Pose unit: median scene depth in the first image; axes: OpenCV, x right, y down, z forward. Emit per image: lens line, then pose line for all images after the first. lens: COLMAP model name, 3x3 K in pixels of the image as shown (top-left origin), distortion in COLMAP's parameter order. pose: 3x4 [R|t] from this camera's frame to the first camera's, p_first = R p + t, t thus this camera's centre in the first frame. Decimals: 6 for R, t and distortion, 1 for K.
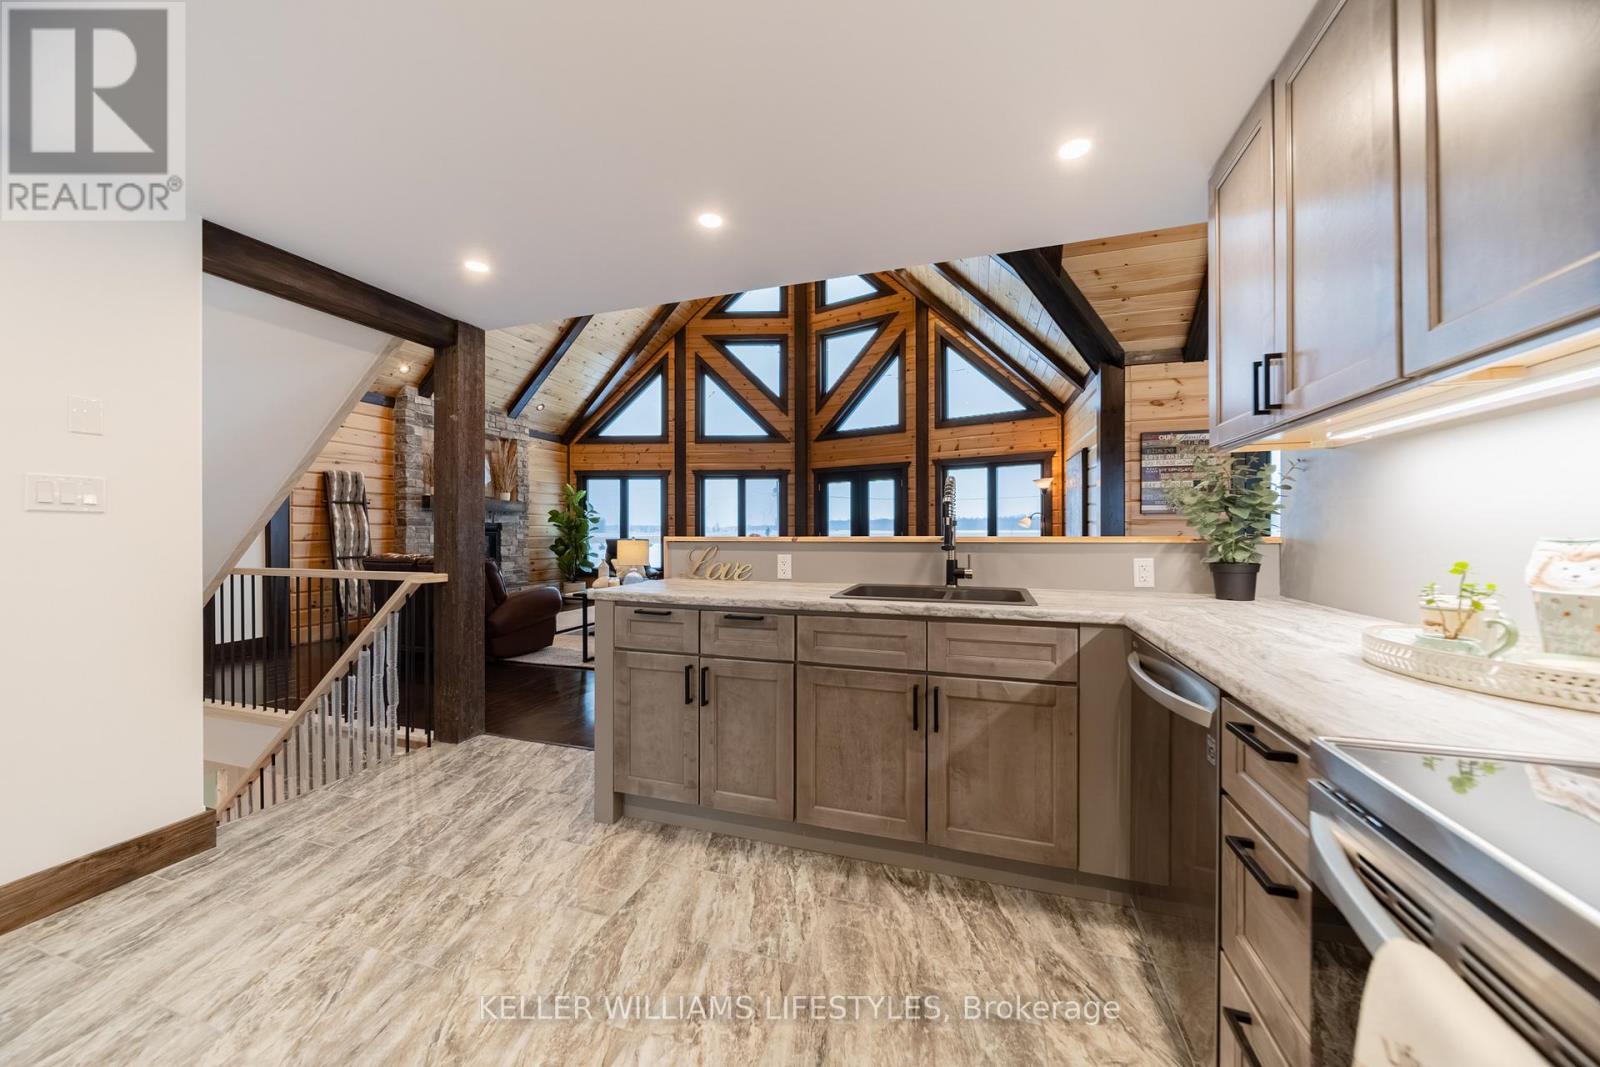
lens RADIAL K [[566.0, 0, 807.1], [0, 566.0, 531.2], [0, 0, 1]] dist [-0.001223, -0.000823]
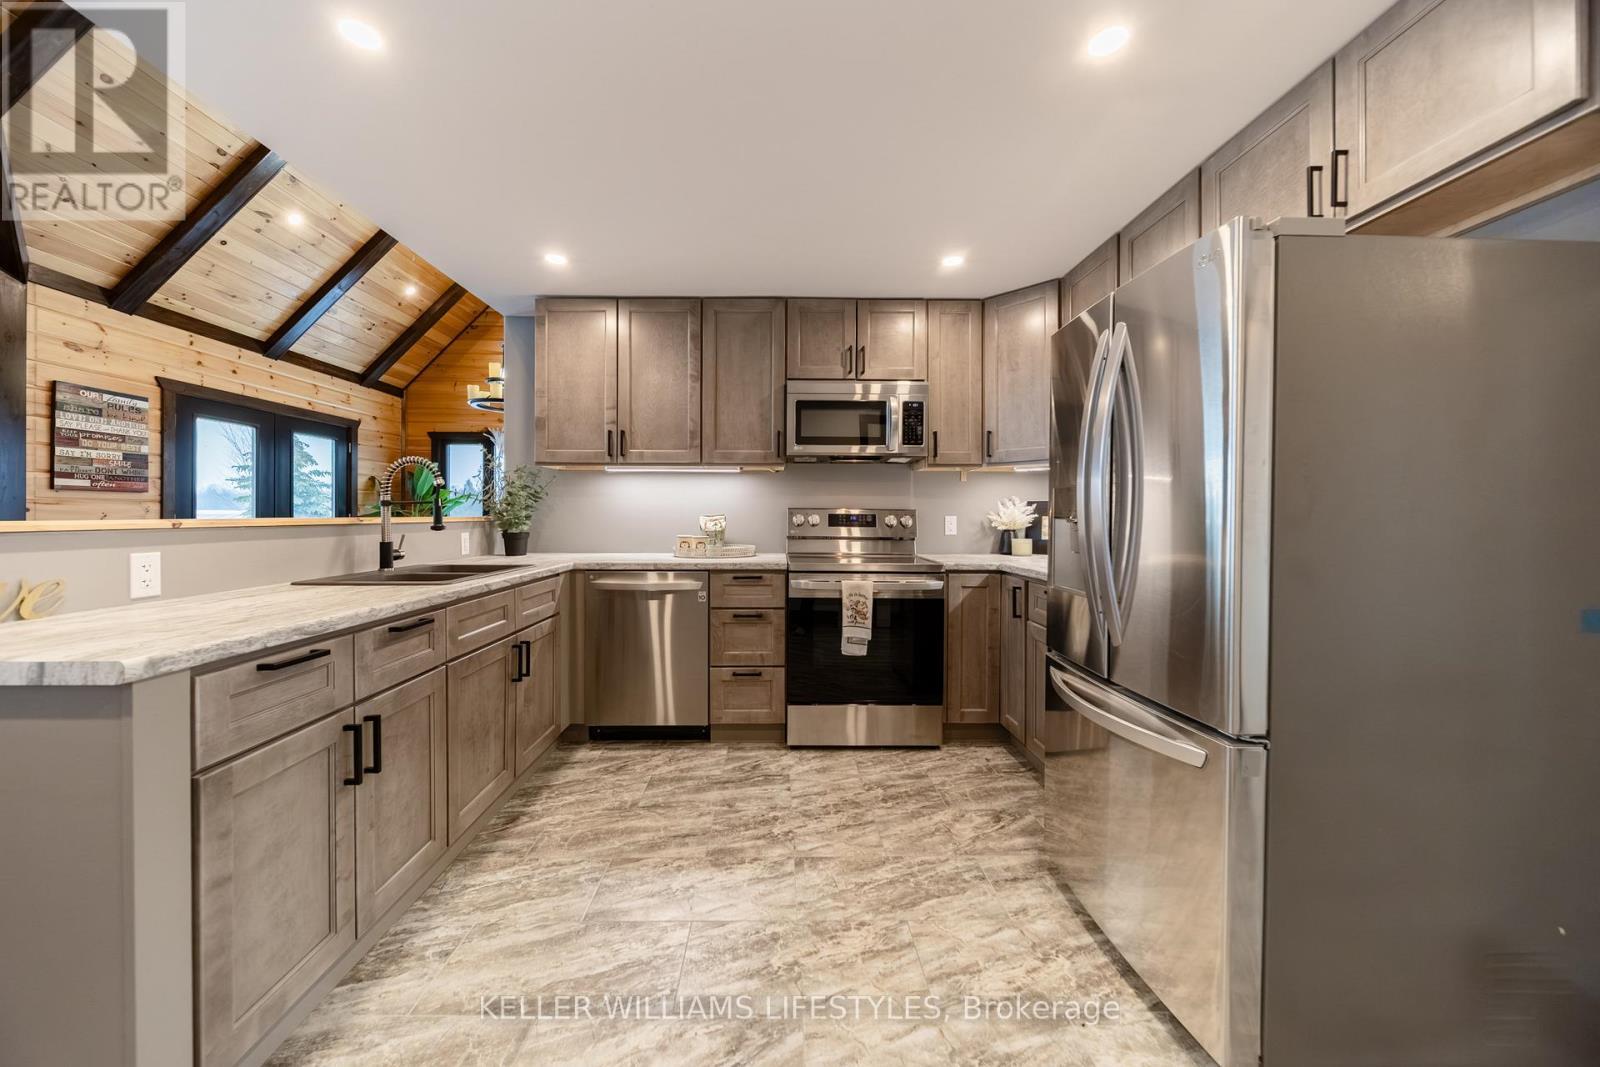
lens RADIAL K [[566.0, 0, 777.5], [0, 566.0, 517.4], [0, 0, 1]] dist [-0.001223, -0.000823]
pose [[-0.315145, -0.001724, 0.949042, -0.240824], [-0.002497, 0.999996, 0.000987, 0.001854], [-0.949040, -0.002059, -0.315148, 0.191519]]
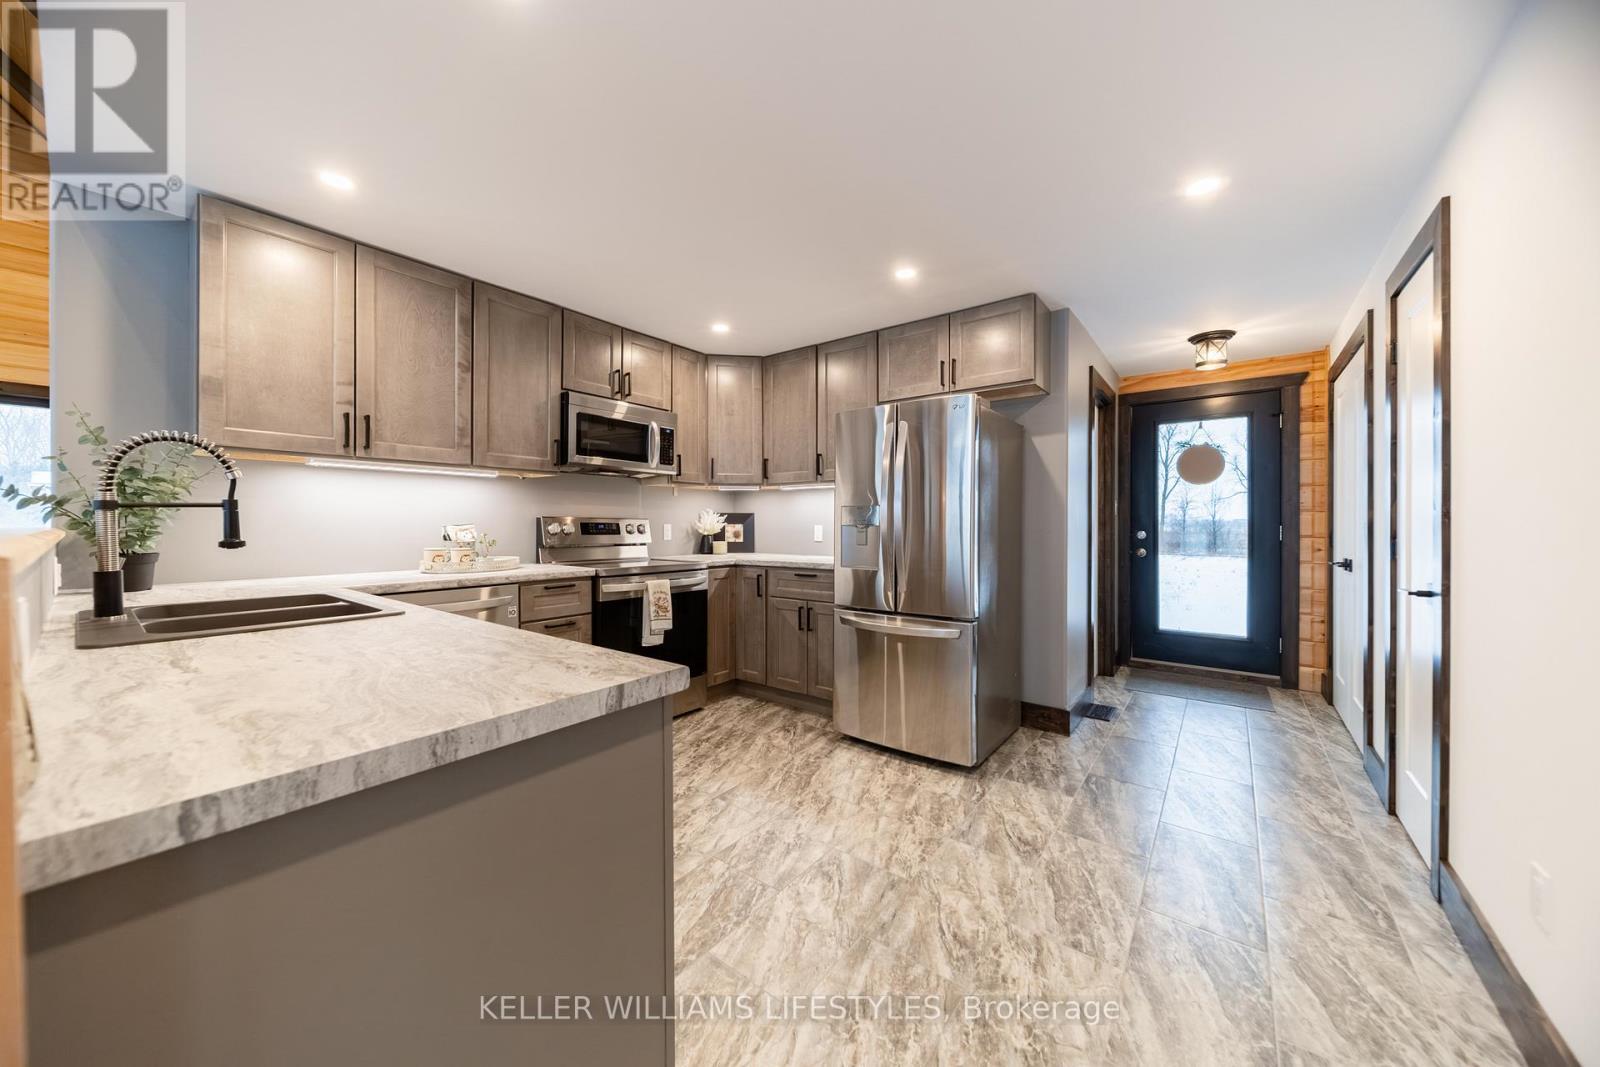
lens RADIAL K [[566.0, 0, 795.3], [0, 566.0, 525.8], [0, 0, 1]] dist [-0.001223, -0.000823]
pose [[-0.943195, 0.001729, 0.332236, -0.160981], [0.002376, 0.999996, 0.001541, 0.001900], [-0.332232, 0.002243, -0.943195, 0.365442]]
